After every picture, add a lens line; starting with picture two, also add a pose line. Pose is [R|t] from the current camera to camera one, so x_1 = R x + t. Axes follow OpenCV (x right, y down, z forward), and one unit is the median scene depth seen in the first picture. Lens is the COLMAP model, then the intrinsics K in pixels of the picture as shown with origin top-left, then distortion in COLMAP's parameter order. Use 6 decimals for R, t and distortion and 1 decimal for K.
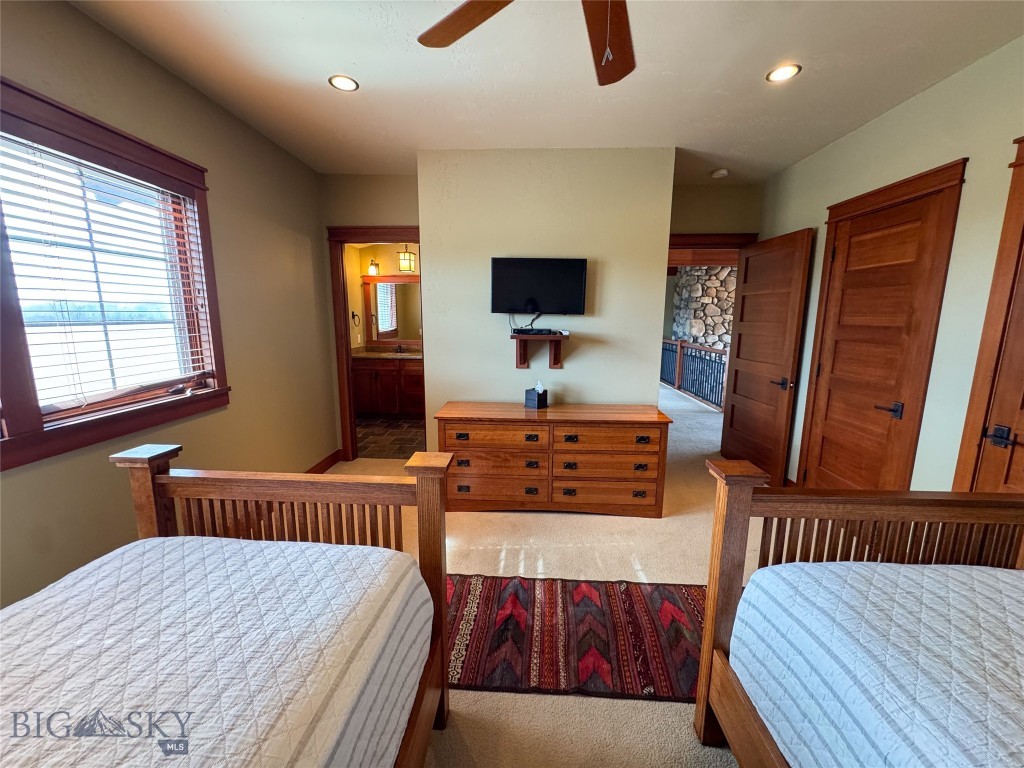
lens RADIAL K [[407.1, 0, 512.0], [0, 407.1, 384.0], [0, 0, 1]] dist [-0.001643, -0.000122]
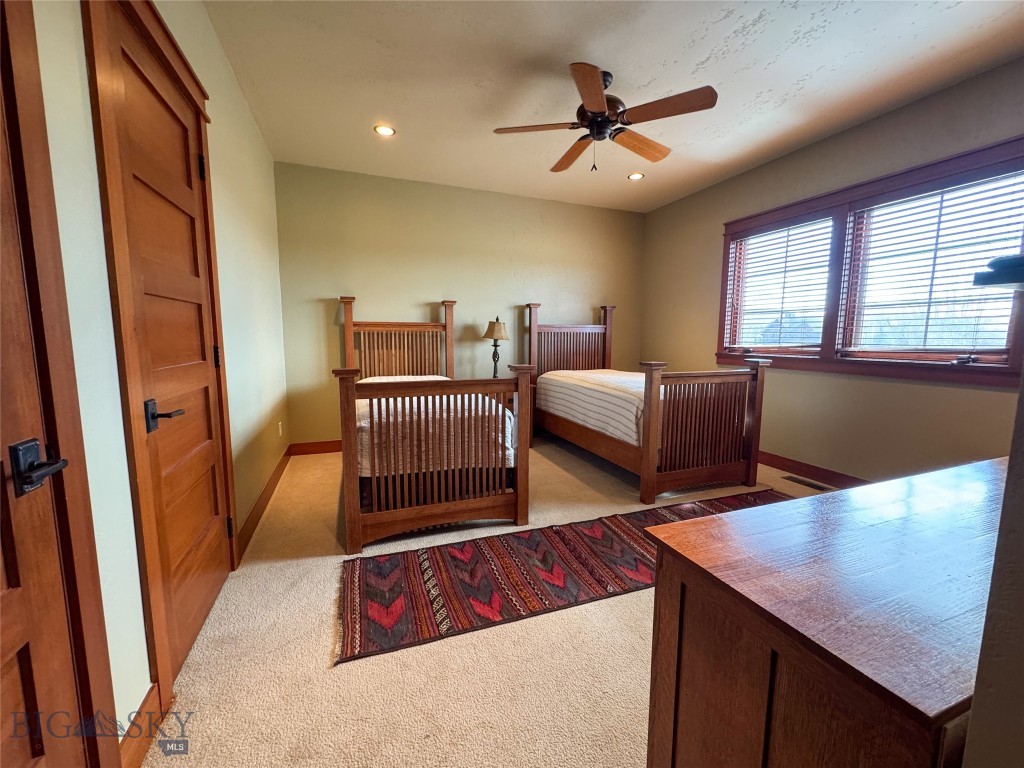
lens RADIAL K [[407.1, 0, 512.0], [0, 407.1, 384.0], [0, 0, 1]] dist [-0.001643, -0.000122]
pose [[-0.913854, 0.047164, -0.403293, 0.872841], [-0.069002, 0.960746, 0.268713, -0.141407], [0.400136, 0.273392, -0.874727, 1.716774]]
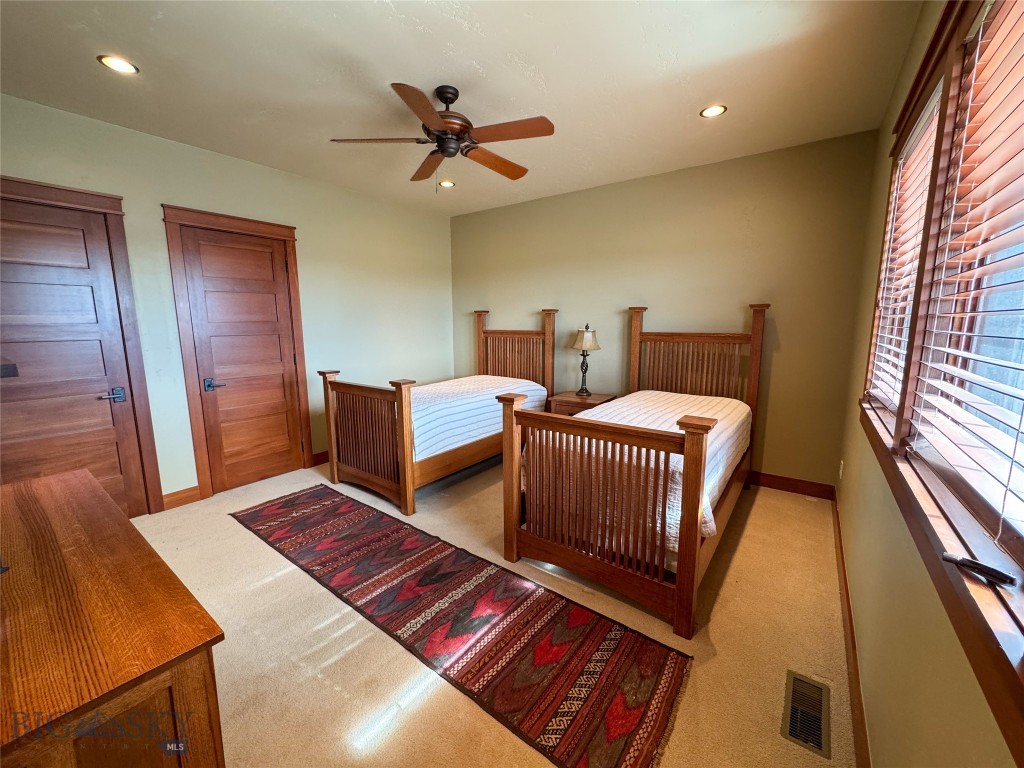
lens RADIAL K [[407.1, 0, 512.0], [0, 407.1, 384.0], [0, 0, 1]] dist [-0.001643, -0.000122]
pose [[-0.832389, -0.077313, 0.548773, -0.767998], [0.099725, 0.953162, 0.285549, -0.229505], [-0.545146, 0.292414, -0.785691, 1.564833]]
